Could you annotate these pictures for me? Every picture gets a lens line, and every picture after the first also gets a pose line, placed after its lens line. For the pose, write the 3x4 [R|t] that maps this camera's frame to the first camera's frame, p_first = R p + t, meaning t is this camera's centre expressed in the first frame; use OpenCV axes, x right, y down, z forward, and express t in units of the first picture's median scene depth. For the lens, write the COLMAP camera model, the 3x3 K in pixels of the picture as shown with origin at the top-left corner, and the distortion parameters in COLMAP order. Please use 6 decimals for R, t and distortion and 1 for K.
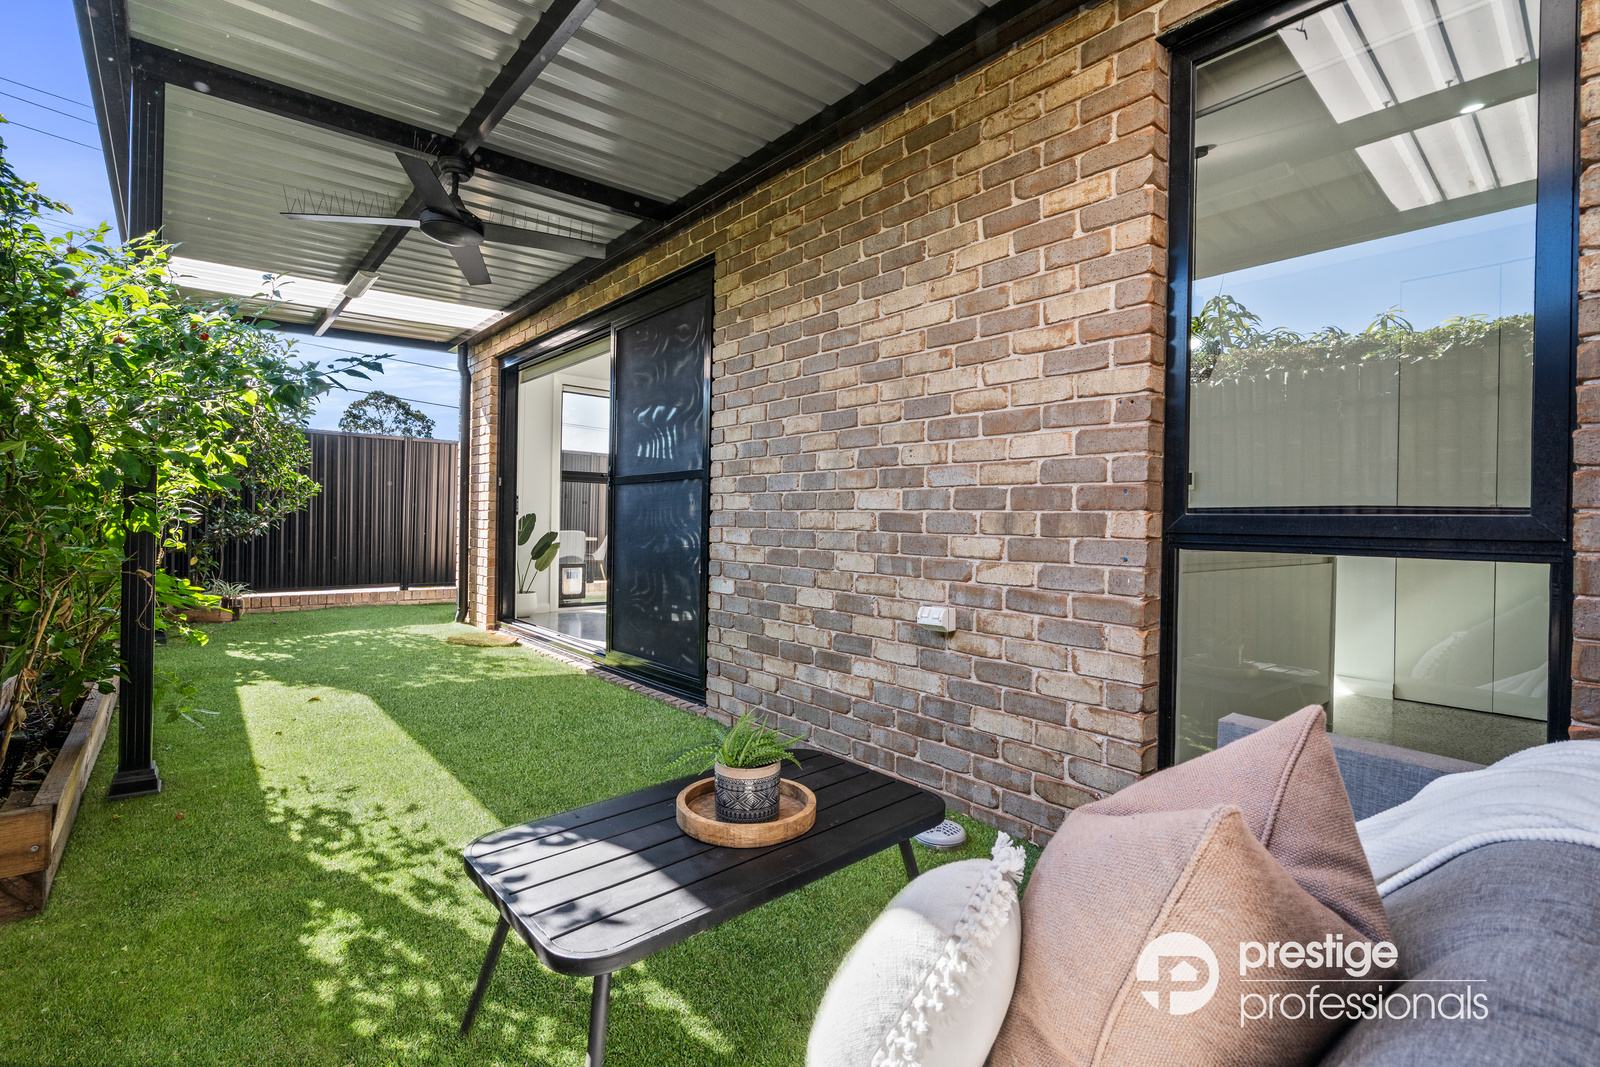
lens RADIAL K [[759.7, 0, 800.0], [0, 759.7, 533.5], [0, 0, 1]] dist [-0.001920, -0.000239]
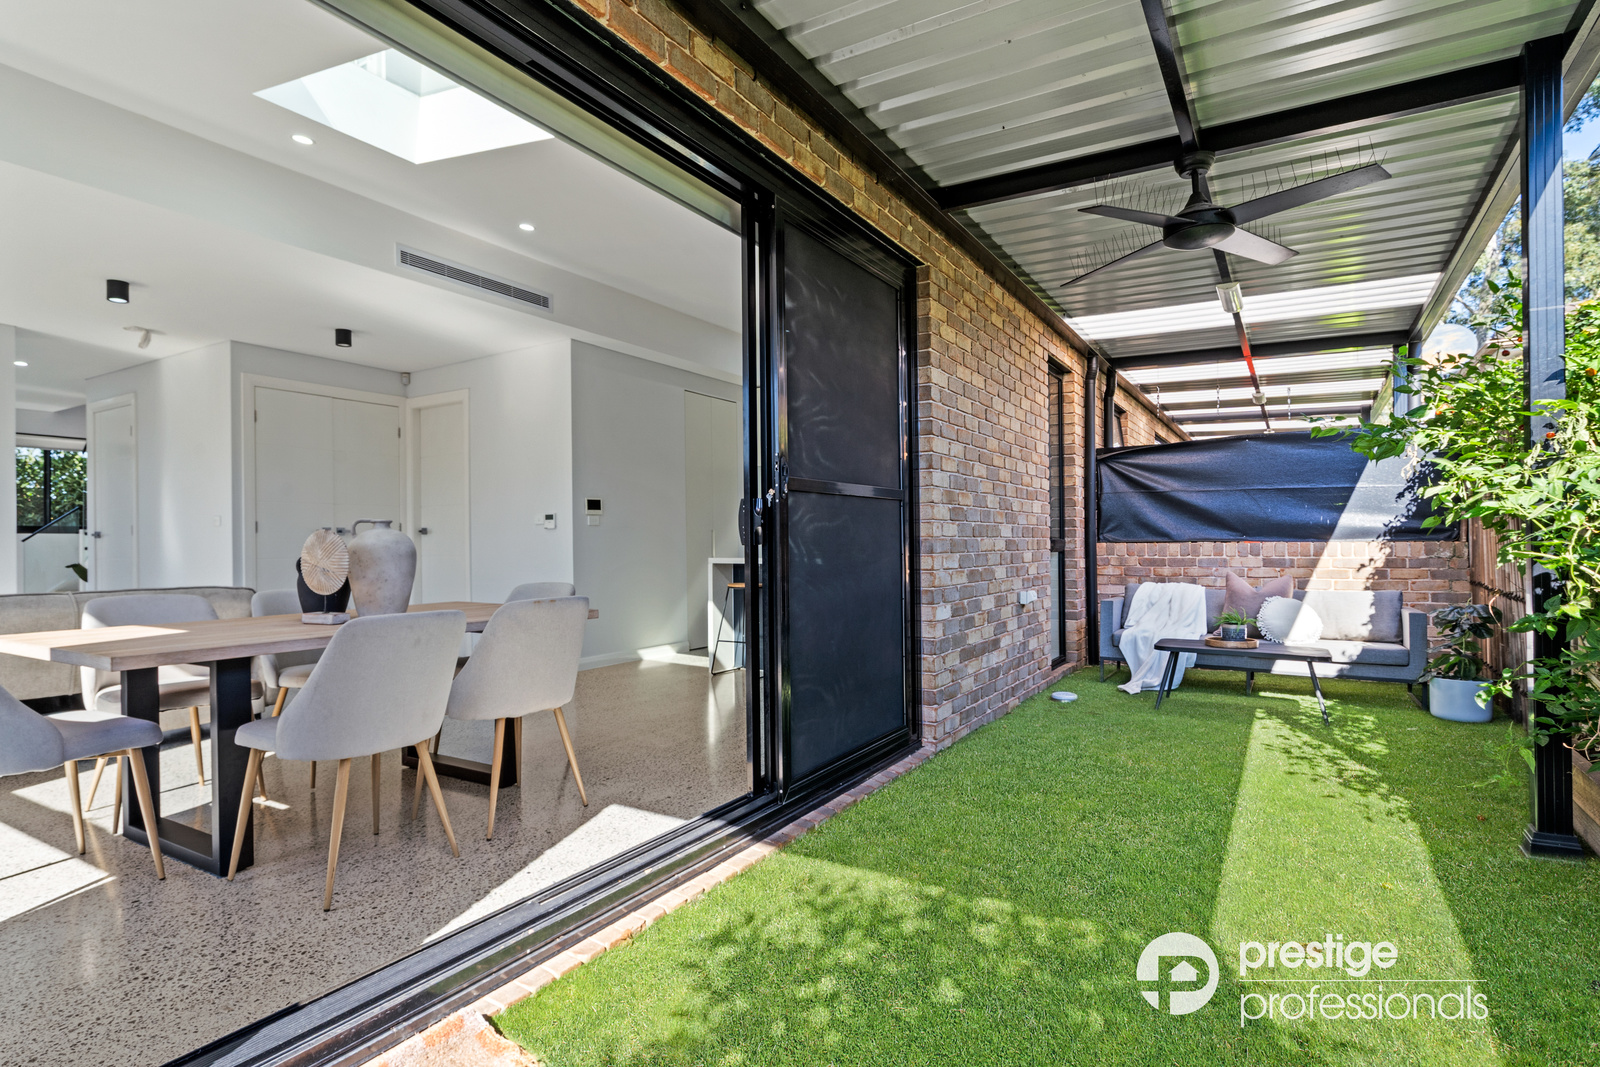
lens RADIAL K [[800.9, 0, 800.0], [0, 800.9, 533.5], [0, 0, 1]] dist [-0.000564, 0.000181]
pose [[-0.312828, -0.011337, 0.949742, -1.294721], [0.009232, 0.999845, 0.014976, -0.065784], [-0.949765, 0.013453, -0.312675, 1.860712]]
